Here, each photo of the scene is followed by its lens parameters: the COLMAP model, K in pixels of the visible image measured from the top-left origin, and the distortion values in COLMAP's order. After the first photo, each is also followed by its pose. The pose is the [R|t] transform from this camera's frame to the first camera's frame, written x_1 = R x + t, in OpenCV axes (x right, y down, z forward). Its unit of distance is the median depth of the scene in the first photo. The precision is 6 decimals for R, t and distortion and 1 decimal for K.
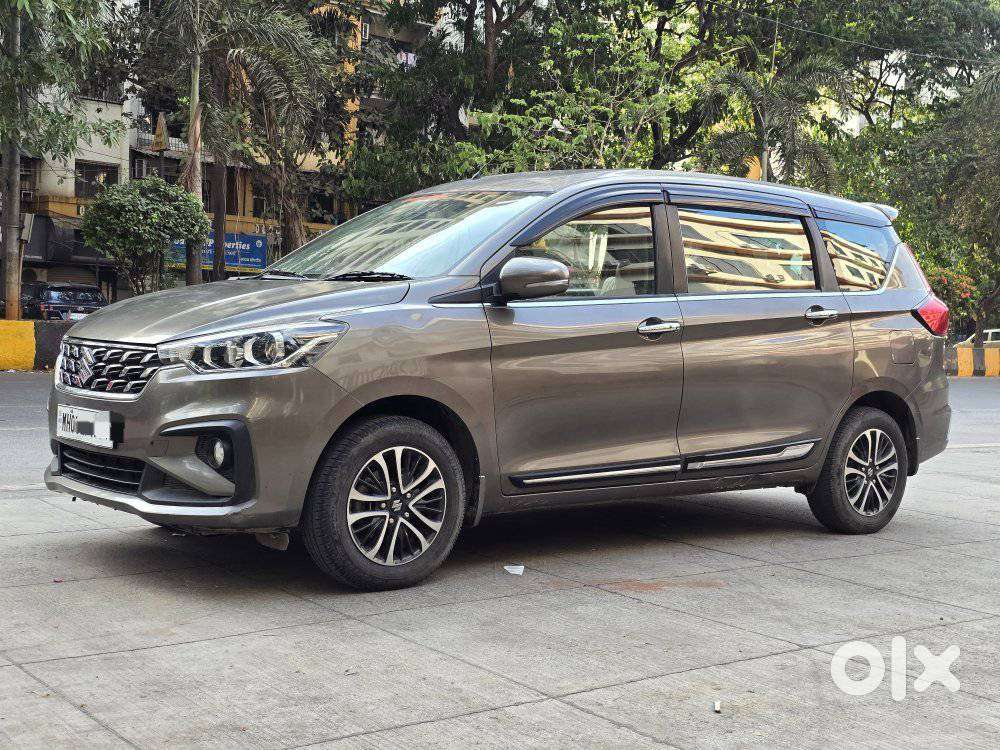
lens RADIAL K [[1459.1, 0, 498.4], [0, 1459.1, 369.9], [0, 0, 1]] dist [0.052412, 0.000000]
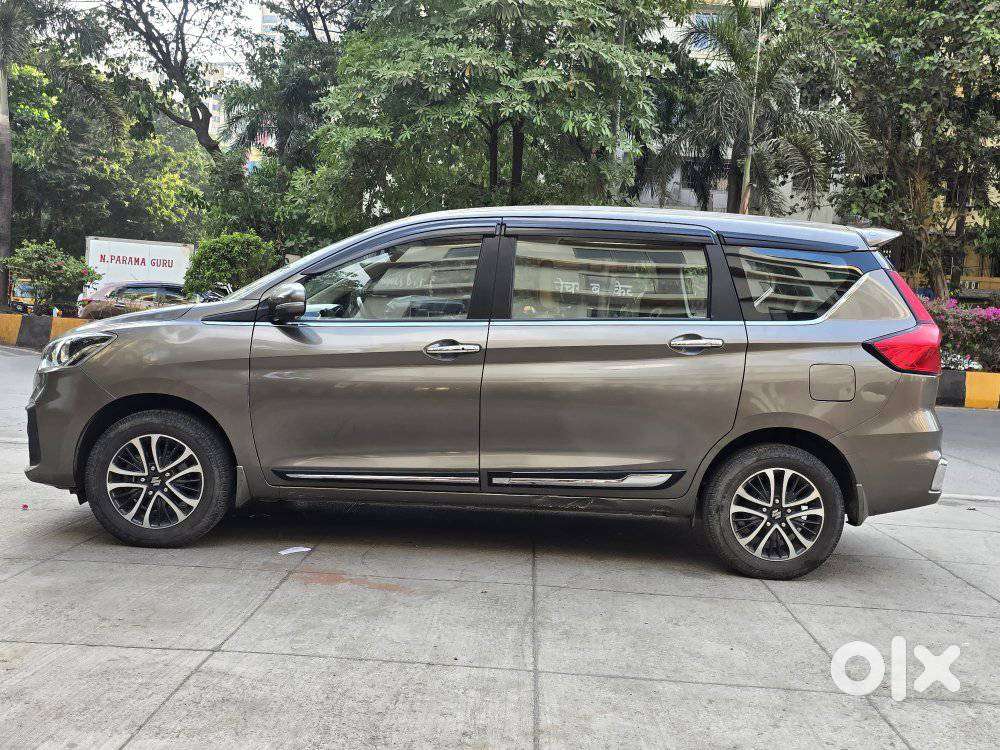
lens RADIAL K [[1112.3, 0, 499.7], [0, 1112.3, 372.3], [0, 0, 1]] dist [0.078966, 0.000000]
pose [[0.757274, 0.041045, -0.651806, 0.727150], [-0.050095, 0.998733, 0.004691, -0.018721], [0.651173, 0.029100, 0.758371, 0.428650]]
